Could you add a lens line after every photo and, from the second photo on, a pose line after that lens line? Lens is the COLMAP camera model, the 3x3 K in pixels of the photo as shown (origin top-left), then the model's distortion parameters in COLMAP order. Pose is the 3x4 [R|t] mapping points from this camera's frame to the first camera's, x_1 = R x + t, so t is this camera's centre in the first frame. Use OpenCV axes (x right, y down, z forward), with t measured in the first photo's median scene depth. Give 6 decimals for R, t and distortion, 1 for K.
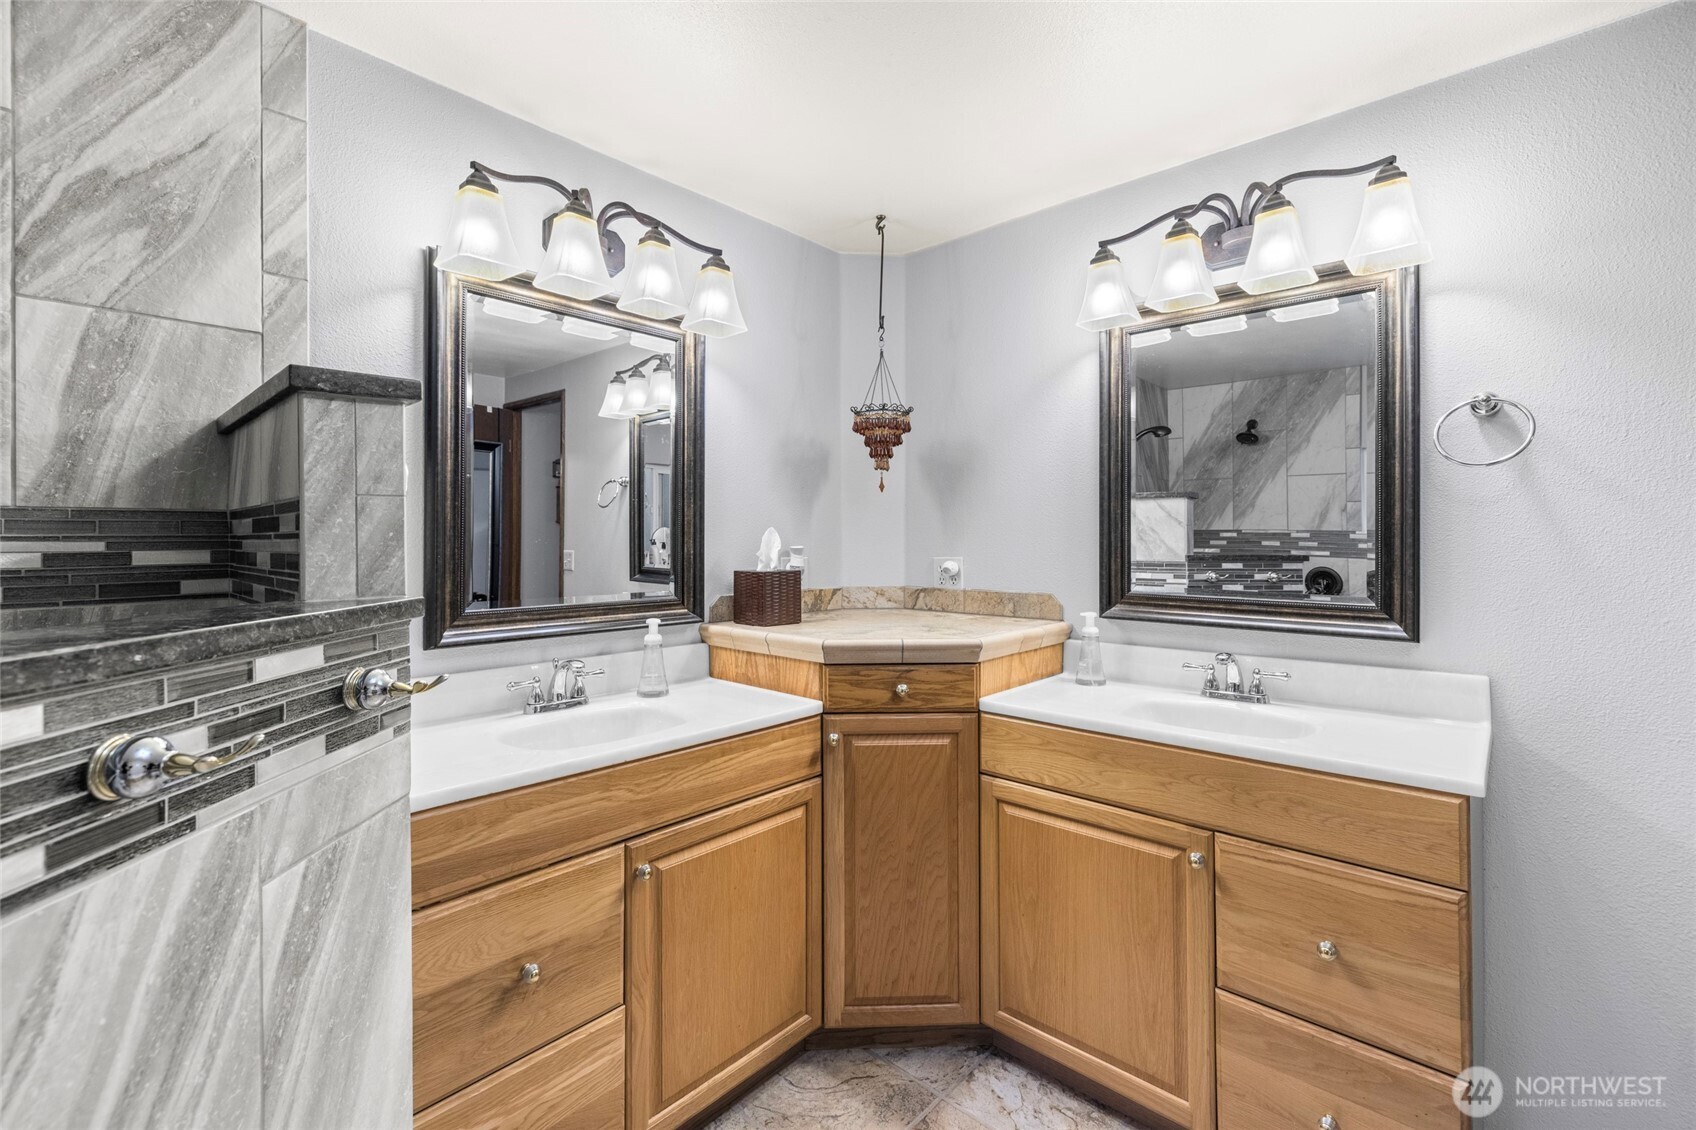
lens RADIAL K [[733.9, 0, 843.8], [0, 733.9, 534.3], [0, 0, 1]] dist [-0.002111, 0.000256]
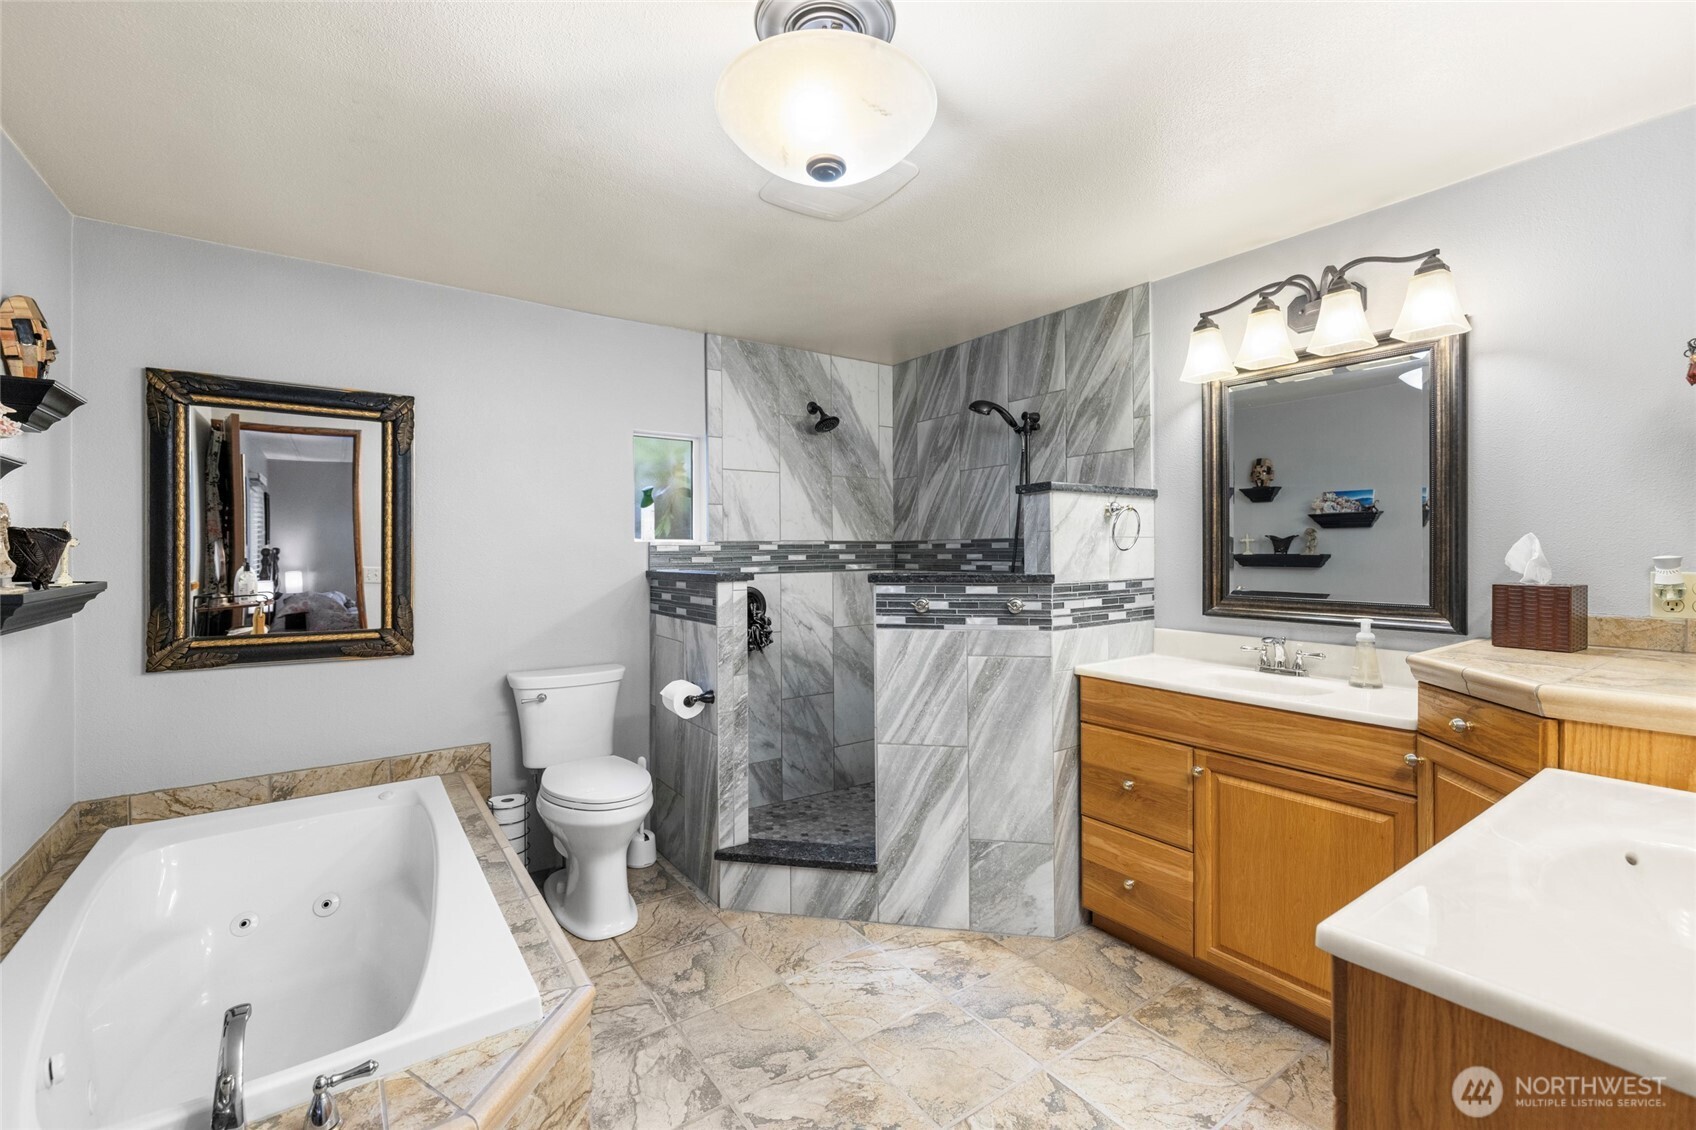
lens RADIAL K [[733.9, 0, 844.9], [0, 733.9, 560.2], [0, 0, 1]] dist [-0.002111, 0.000256]
pose [[-0.206214, 0.014679, -0.978397, 1.892016], [0.011049, 0.999859, 0.012673, 0.004543], [0.978445, -0.008197, -0.206347, 0.861580]]
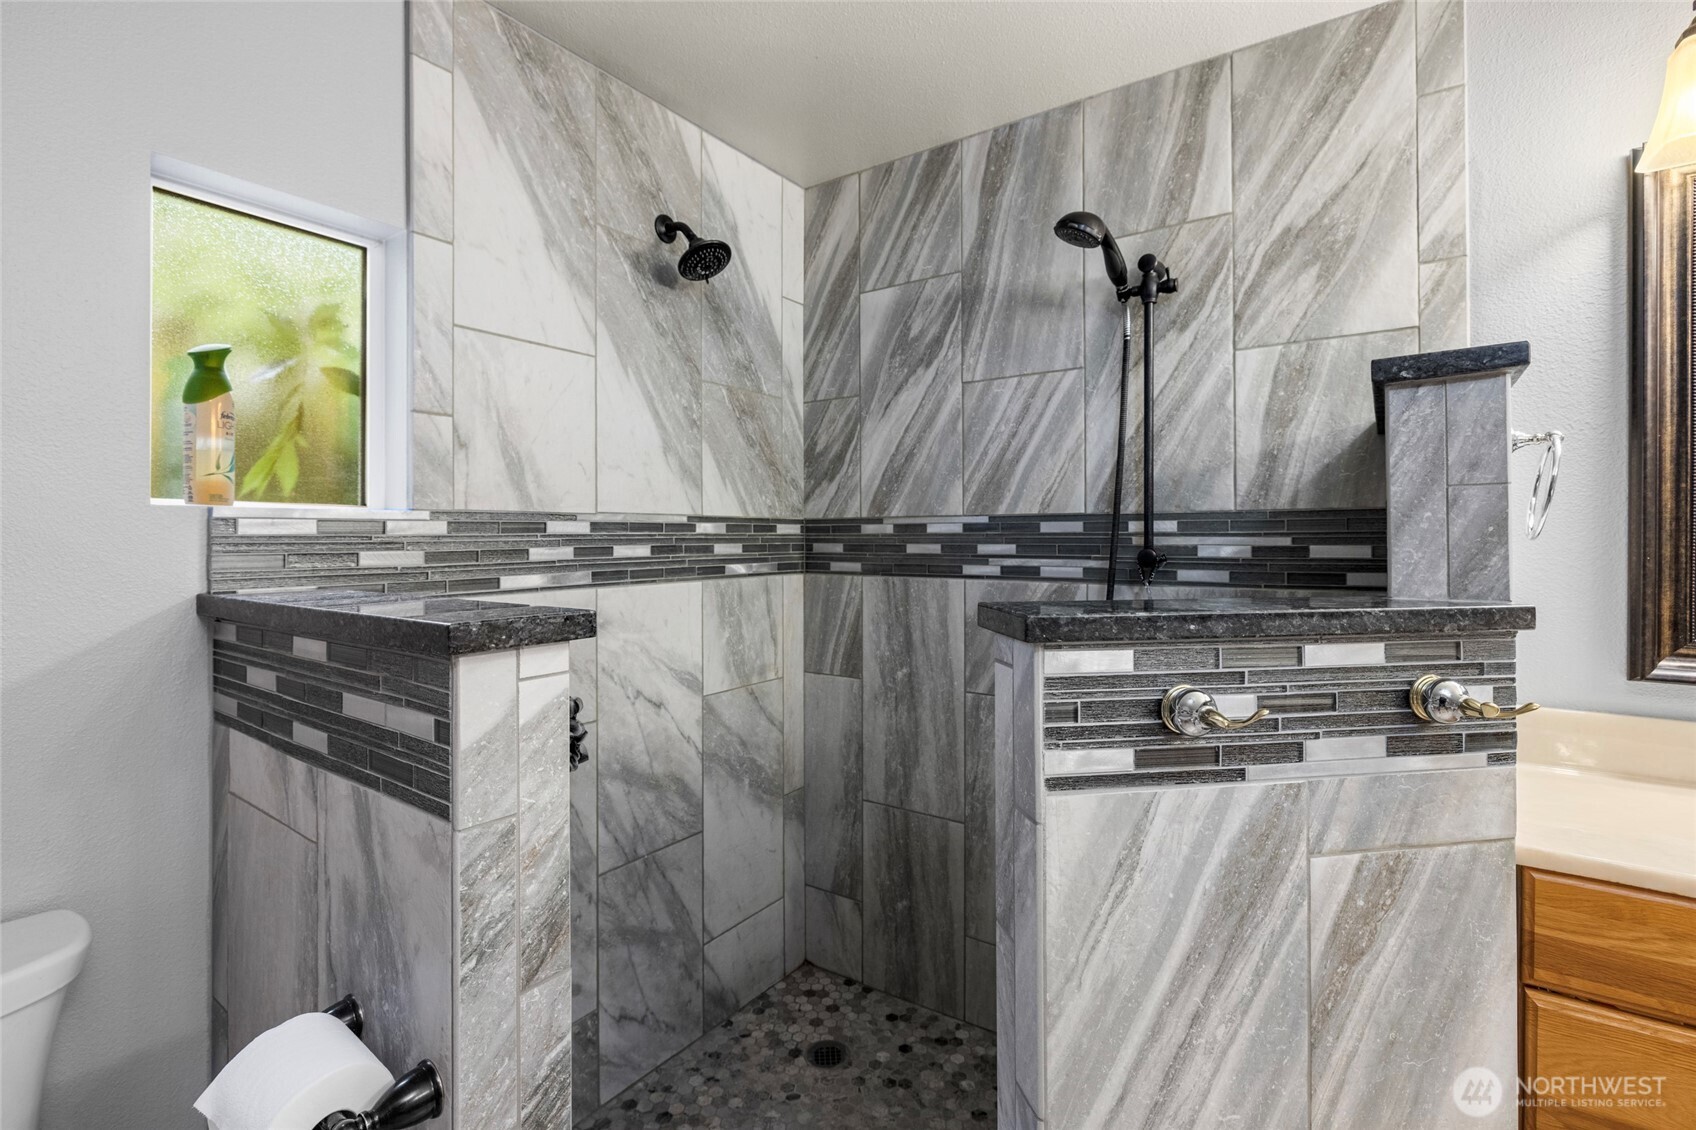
lens RADIAL K [[770.5, 0, 851.7], [0, 770.5, 538.9], [0, 0, 1]] dist [-0.007849, 0.001743]
pose [[0.136465, 0.003972, -0.990637, 0.172028], [0.006180, 0.999969, 0.004861, 0.002665], [0.990626, -0.006786, 0.136436, 0.138330]]
